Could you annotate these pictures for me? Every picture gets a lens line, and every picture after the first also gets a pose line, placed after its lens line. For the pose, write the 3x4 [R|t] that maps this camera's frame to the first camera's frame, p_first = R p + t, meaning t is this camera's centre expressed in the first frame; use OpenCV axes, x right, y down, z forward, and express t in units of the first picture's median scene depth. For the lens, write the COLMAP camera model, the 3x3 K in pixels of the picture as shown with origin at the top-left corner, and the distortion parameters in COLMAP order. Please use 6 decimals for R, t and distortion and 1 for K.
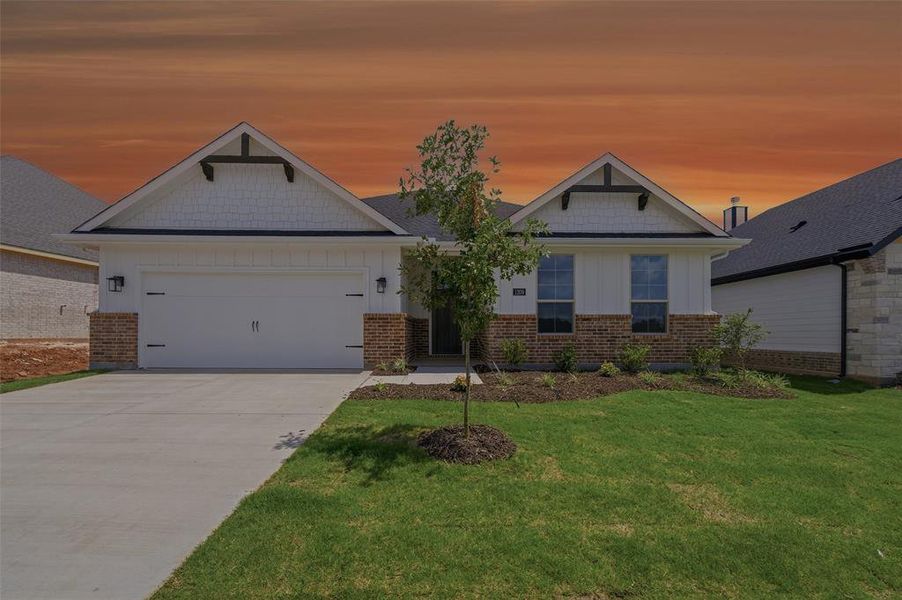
lens RADIAL K [[371.8, 0, 459.3], [0, 371.8, 315.3], [0, 0, 1]] dist [0.000741, -0.000070]
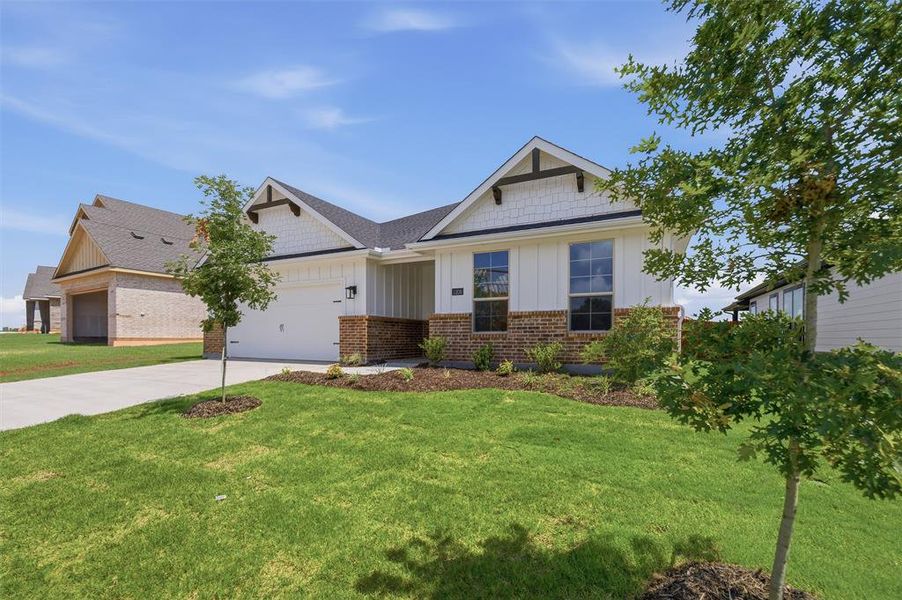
lens RADIAL K [[388.9, 0, 451.6], [0, 388.9, 323.5], [0, 0, 1]] dist [-0.000716, 0.000020]
pose [[0.889910, -0.015355, -0.455878, 0.641809], [0.028692, 0.999338, 0.022349, 0.000825], [0.455233, -0.032969, 0.889762, 0.027056]]
